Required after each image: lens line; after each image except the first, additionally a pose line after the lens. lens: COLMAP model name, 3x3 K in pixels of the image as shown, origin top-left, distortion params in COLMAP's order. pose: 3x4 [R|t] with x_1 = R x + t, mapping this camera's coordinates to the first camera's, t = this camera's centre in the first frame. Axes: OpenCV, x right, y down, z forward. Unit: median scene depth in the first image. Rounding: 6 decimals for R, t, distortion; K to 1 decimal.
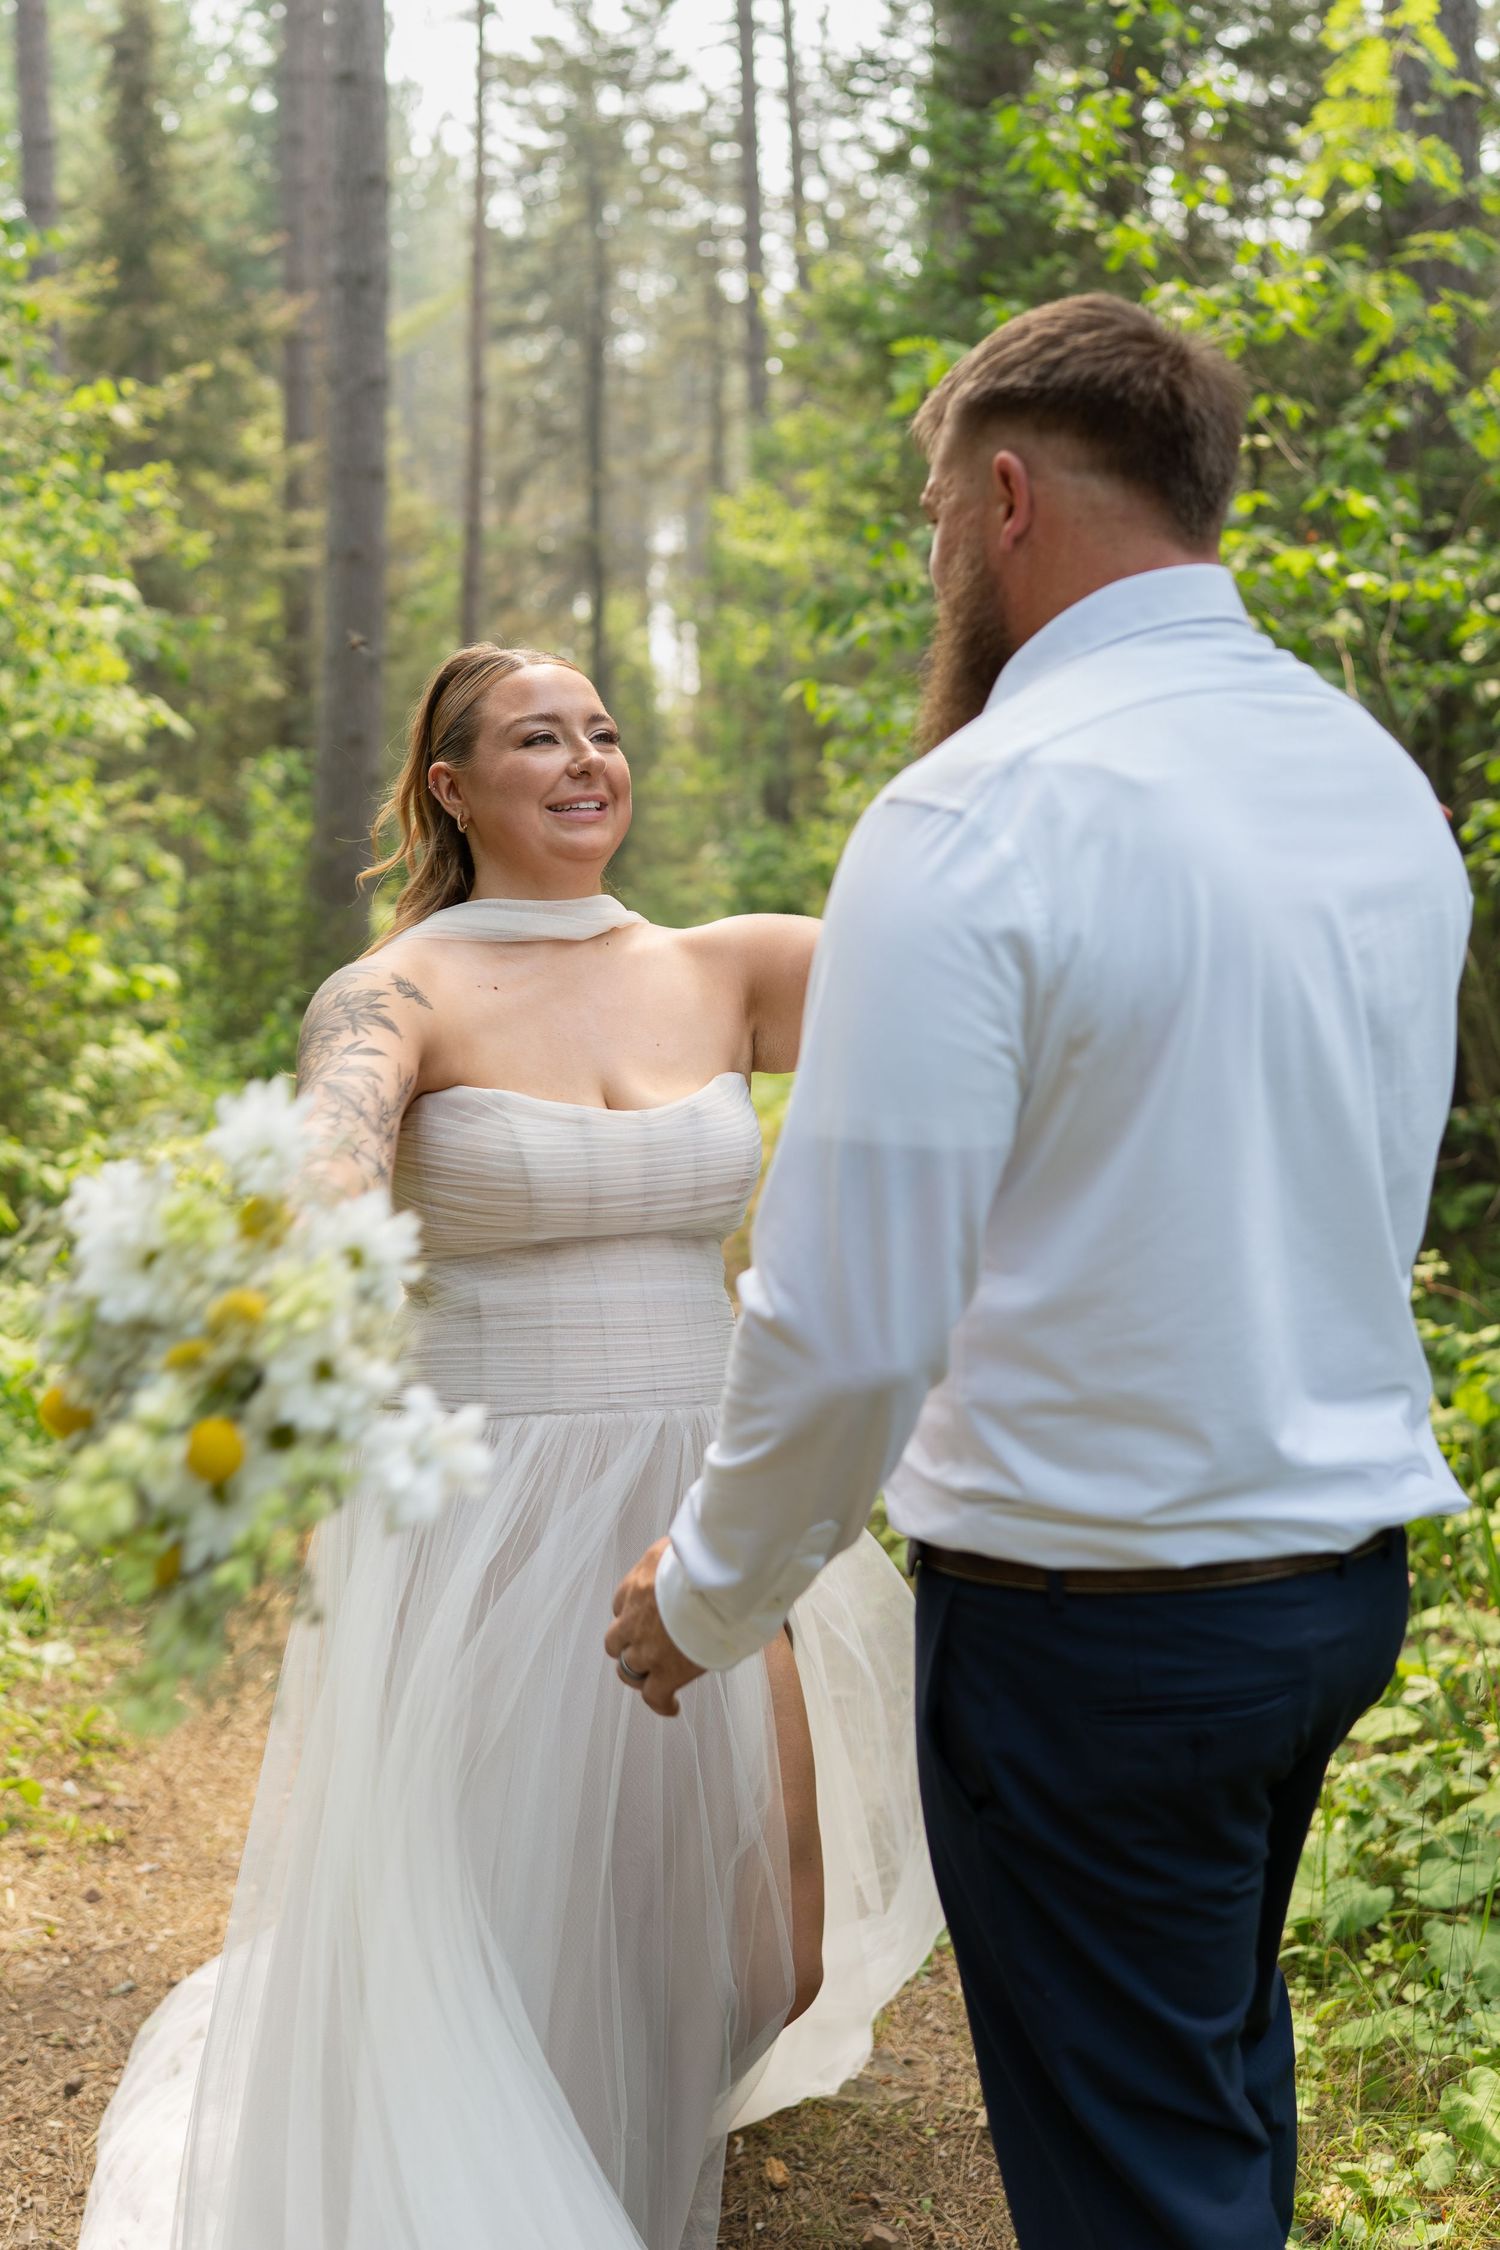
lens RADIAL K [[2181.5, 0, 689.9], [0, 2181.5, 1069.4], [0, 0, 1]] dist [0.009213, 0.000000]
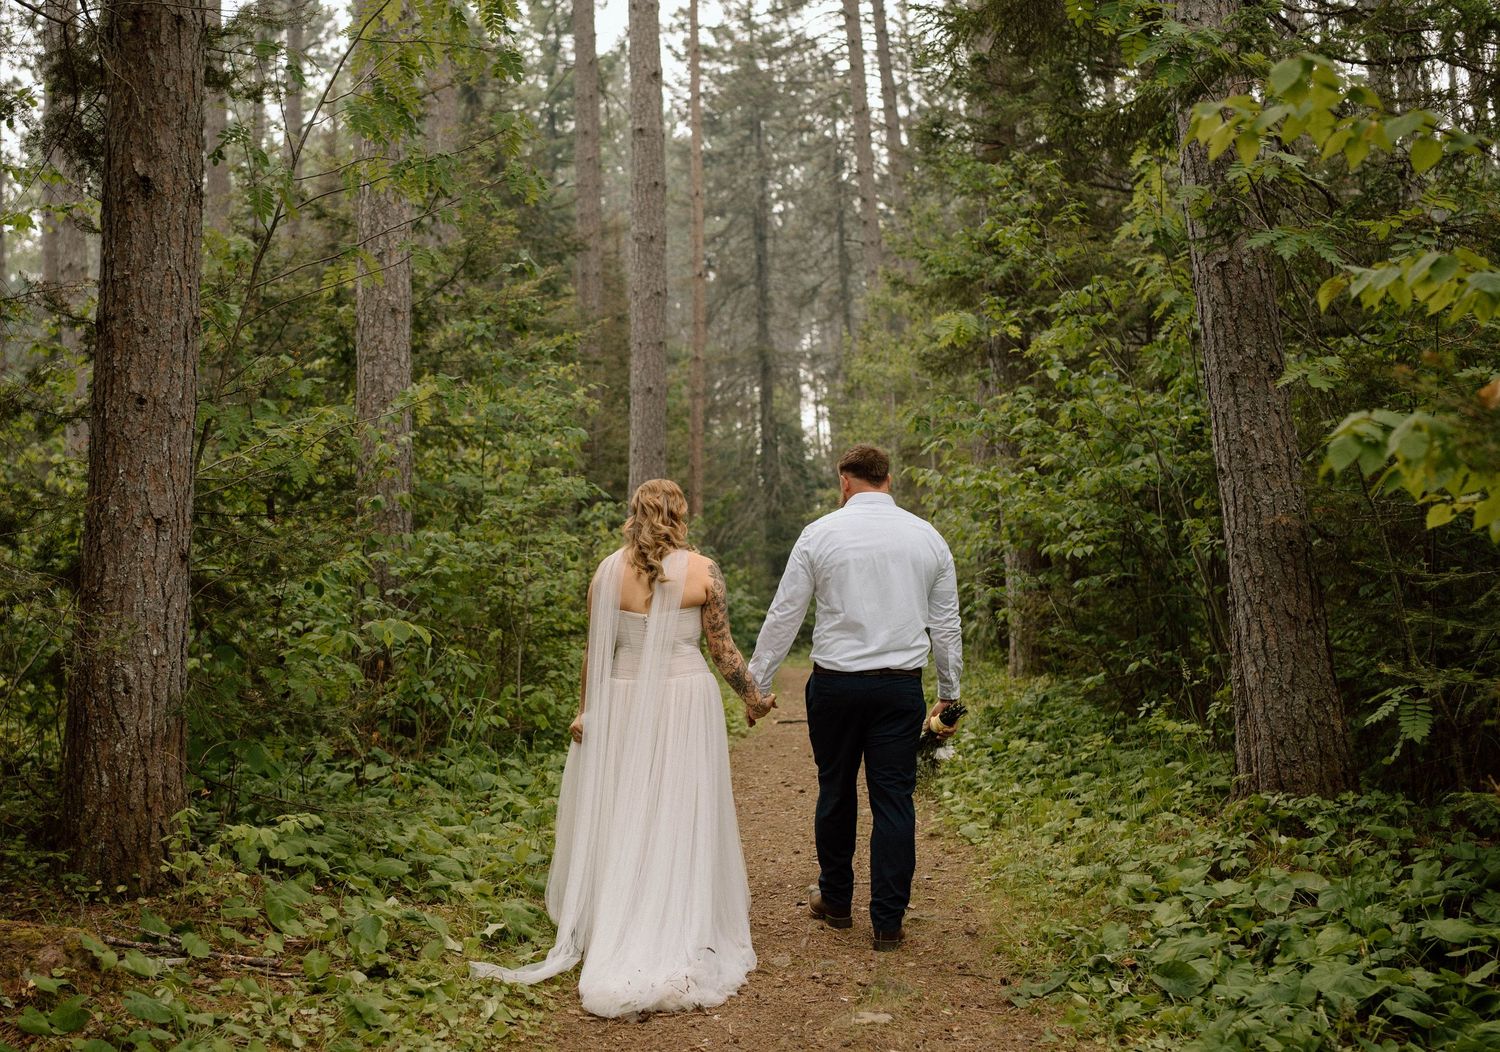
lens RADIAL K [[1719.0, 0, 654.1], [0, 1719.0, 522.3], [0, 0, 1]] dist [-0.119034, 0.000000]
pose [[0.994728, -0.029558, -0.098193, -0.012152], [0.017049, 0.991900, -0.125869, 0.030330], [0.101118, 0.123531, 0.987175, -0.247473]]
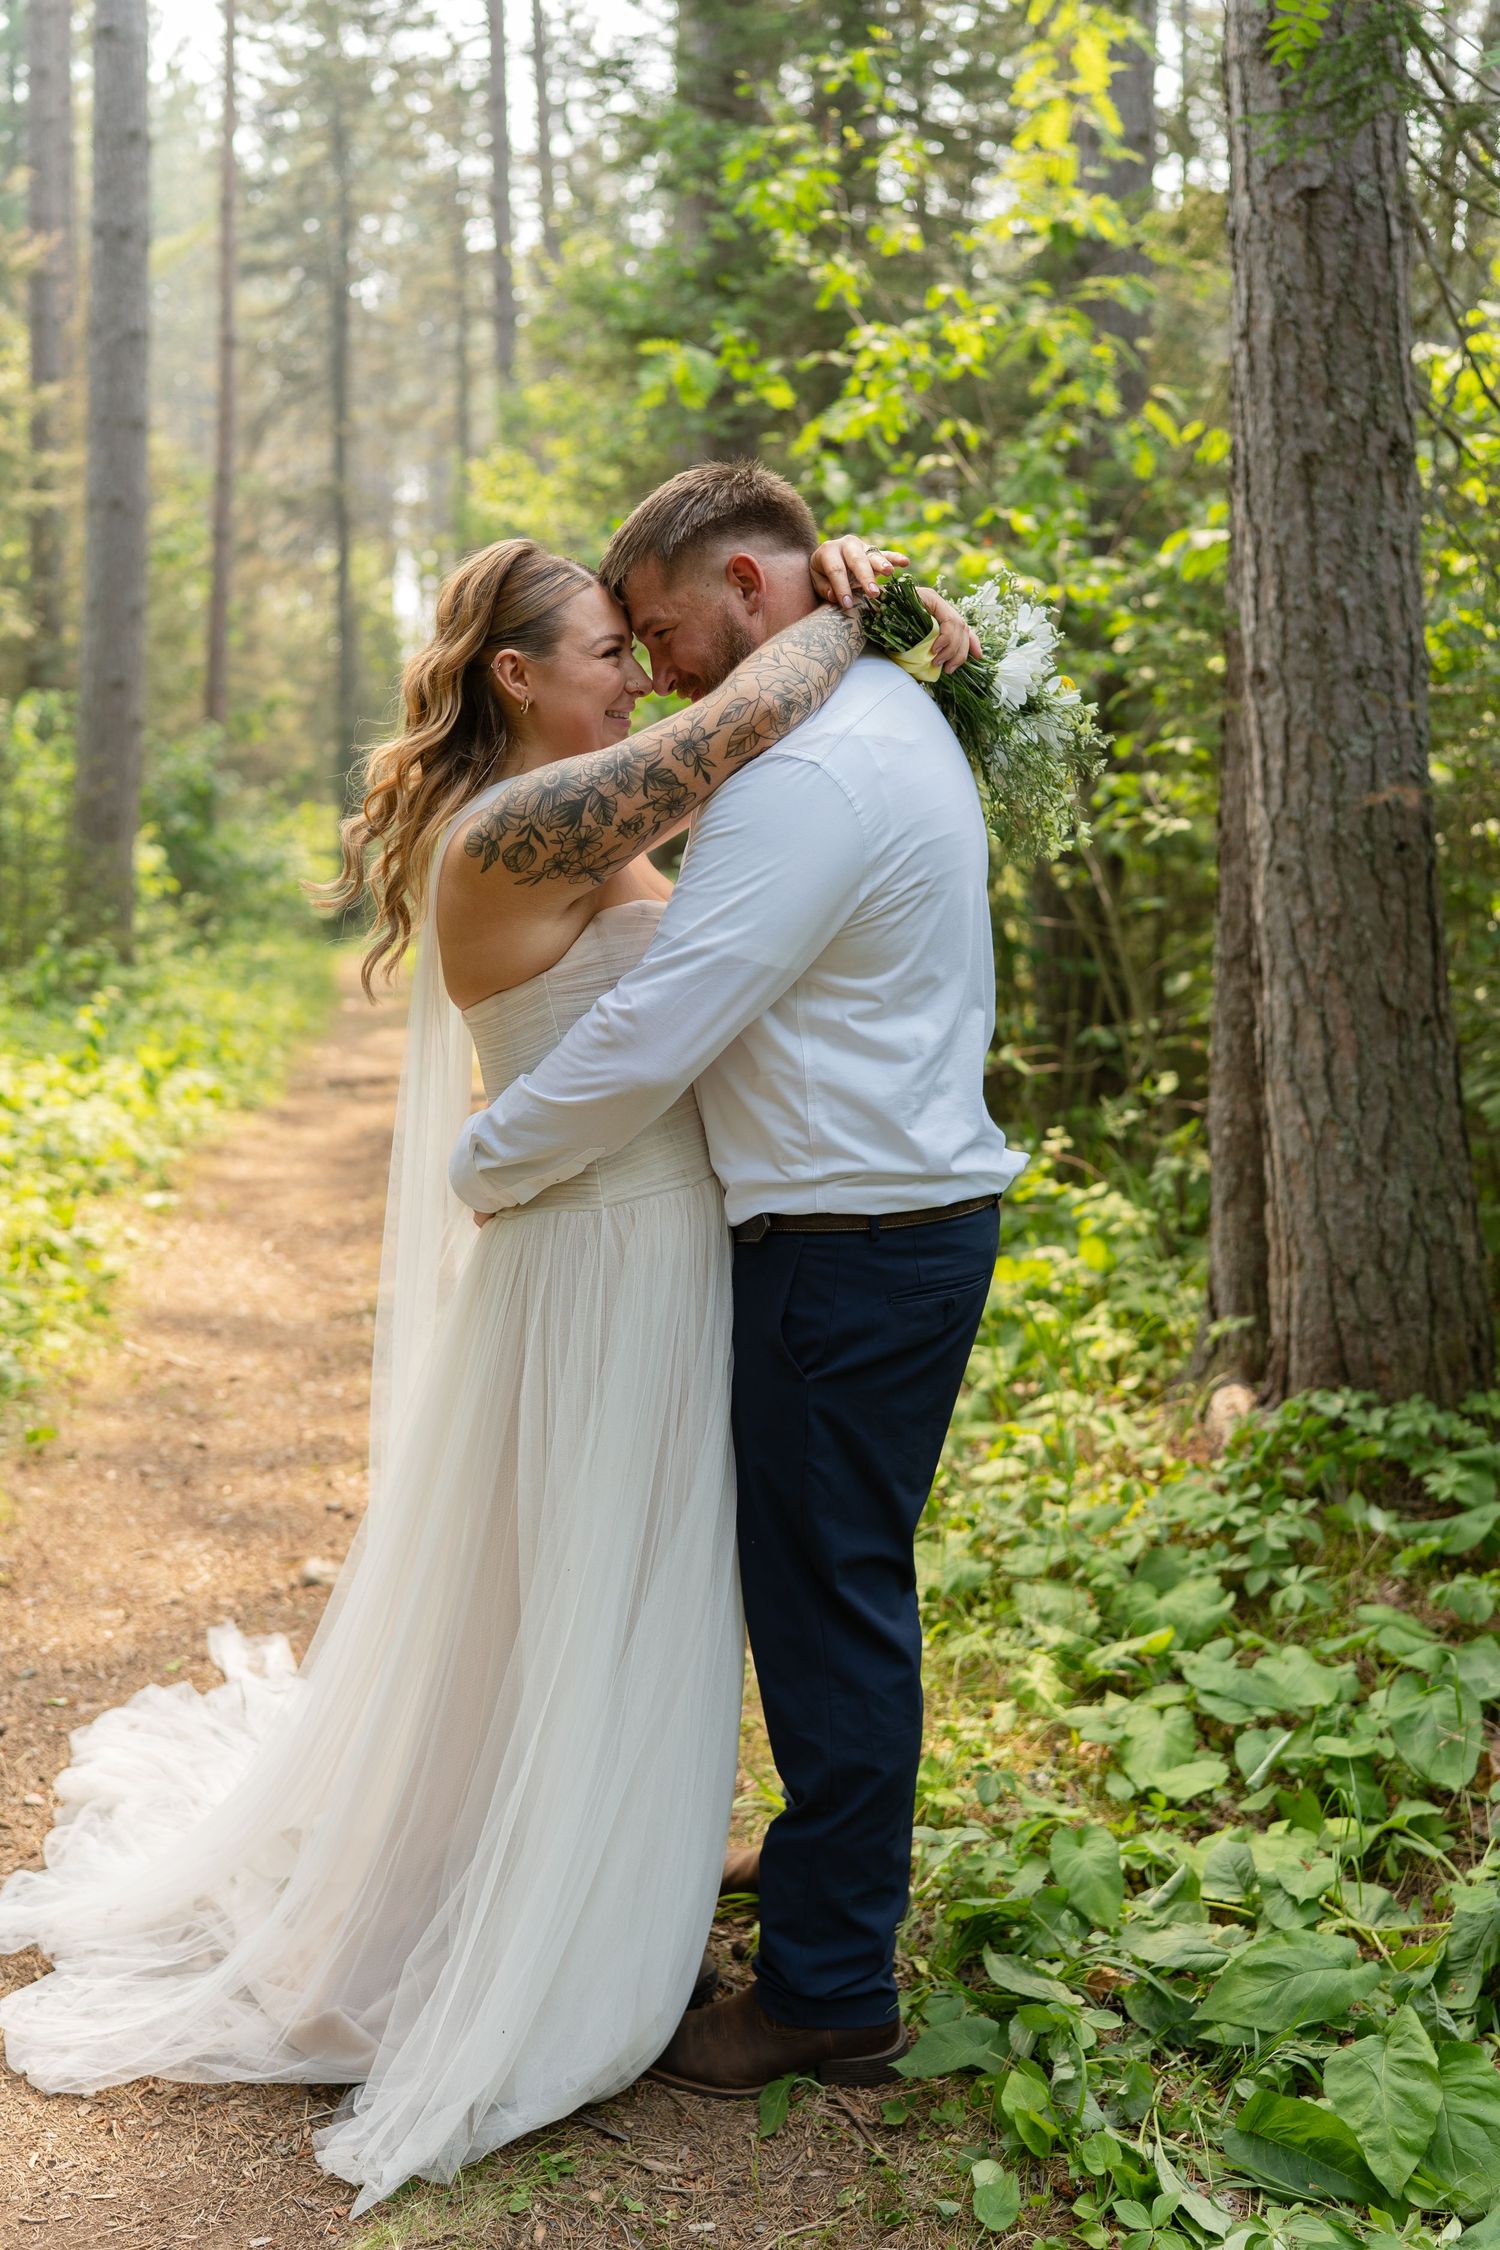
lens RADIAL K [[2181.5, 0, 756.9], [0, 2181.5, 1111.8], [0, 0, 1]] dist [0.009213, 0.000000]
pose [[0.988781, 0.003640, 0.149330, -0.005209], [-0.009354, 0.999250, 0.037583, 0.007234], [-0.149081, -0.038559, 0.988073, -0.055199]]
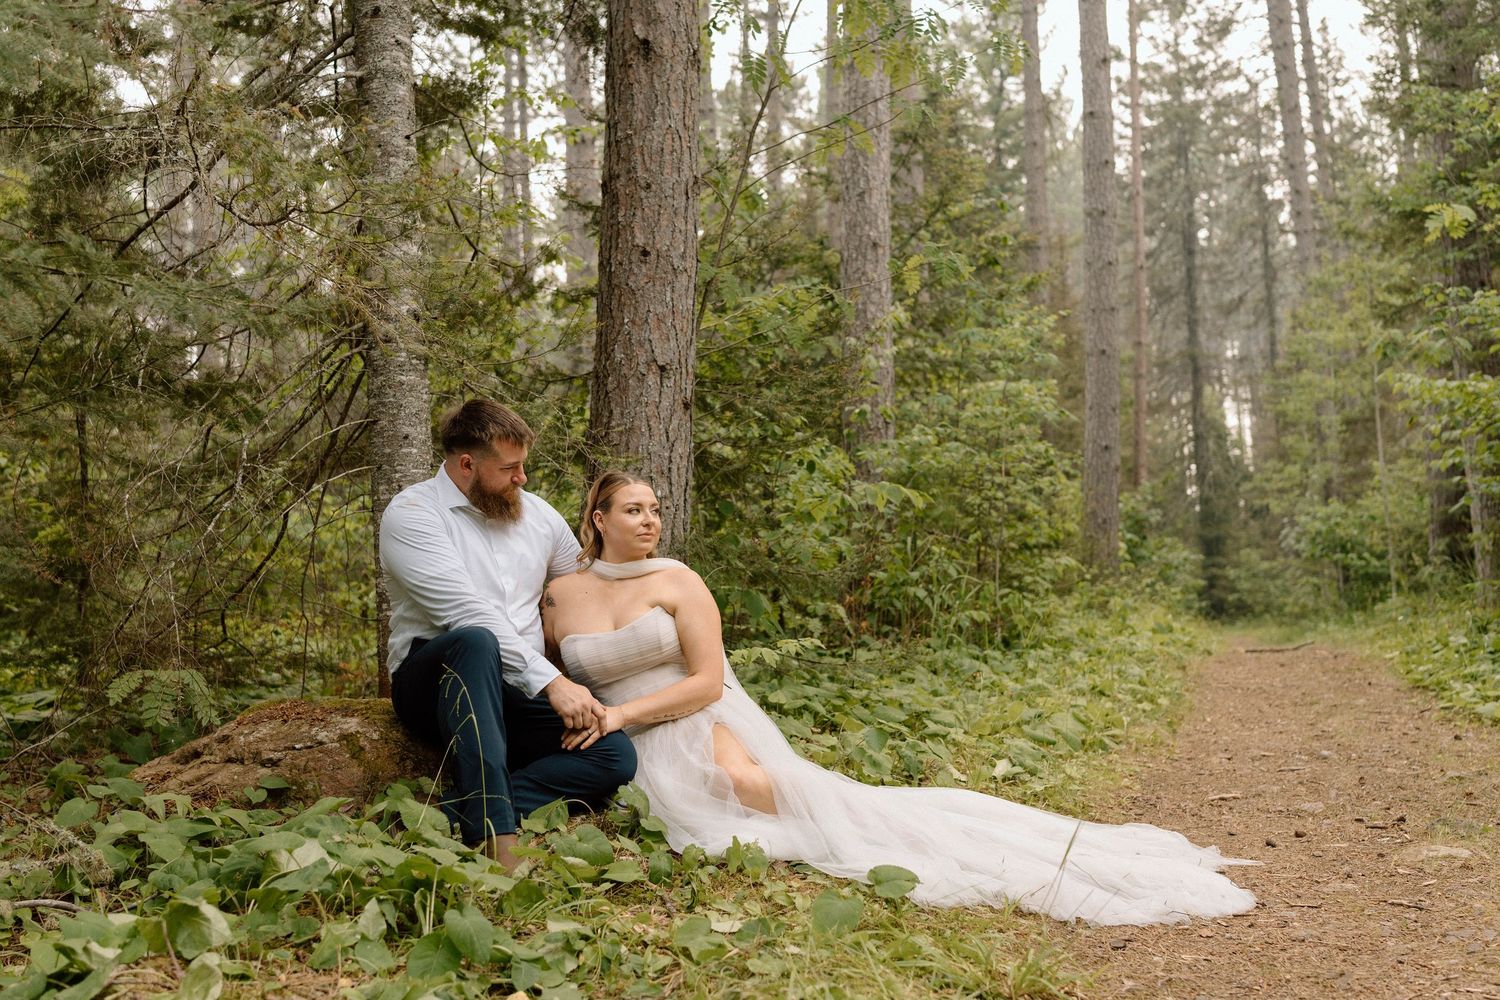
lens RADIAL K [[1454.4, 0, 762.5], [0, 1454.4, 496.5], [0, 0, 1]] dist [0.009213, 0.000000]
pose [[0.949657, -0.047686, -0.309642, -0.034464], [-0.001107, 0.987832, -0.155524, 0.062036], [0.313290, 0.148037, 0.938048, -0.188385]]
